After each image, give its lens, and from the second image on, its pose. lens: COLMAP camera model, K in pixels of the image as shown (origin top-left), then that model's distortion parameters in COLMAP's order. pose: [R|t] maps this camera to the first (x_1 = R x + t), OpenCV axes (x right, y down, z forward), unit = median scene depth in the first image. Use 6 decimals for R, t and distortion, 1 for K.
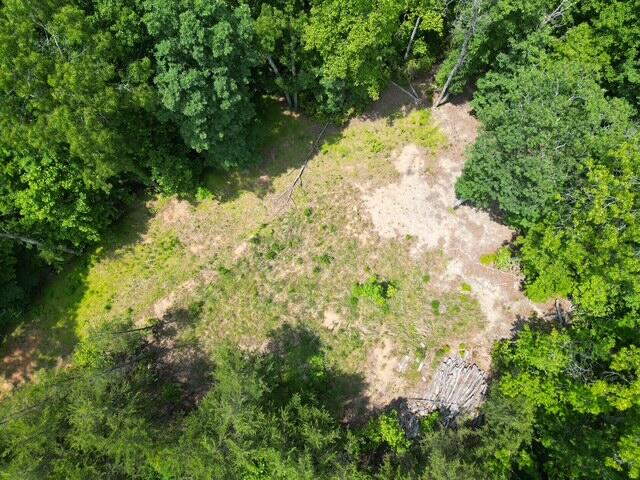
lens RADIAL K [[449.0, 0, 324.4], [0, 449.0, 241.4], [0, 0, 1]] dist [0.064461, -0.050600]
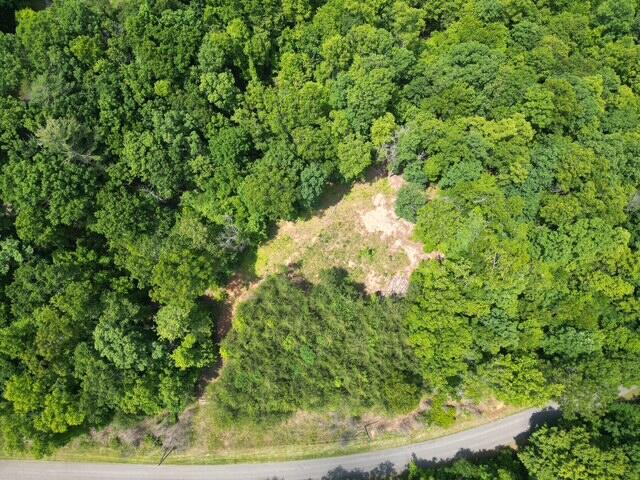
lens RADIAL K [[449.0, 0, 316.0], [0, 449.0, 235.8], [0, 0, 1]] dist [0.064461, -0.050600]
pose [[0.998698, -0.048442, -0.016001, -0.135878], [0.048357, 0.998814, -0.005660, 0.011705], [0.016256, 0.004879, 0.999856, -1.584083]]
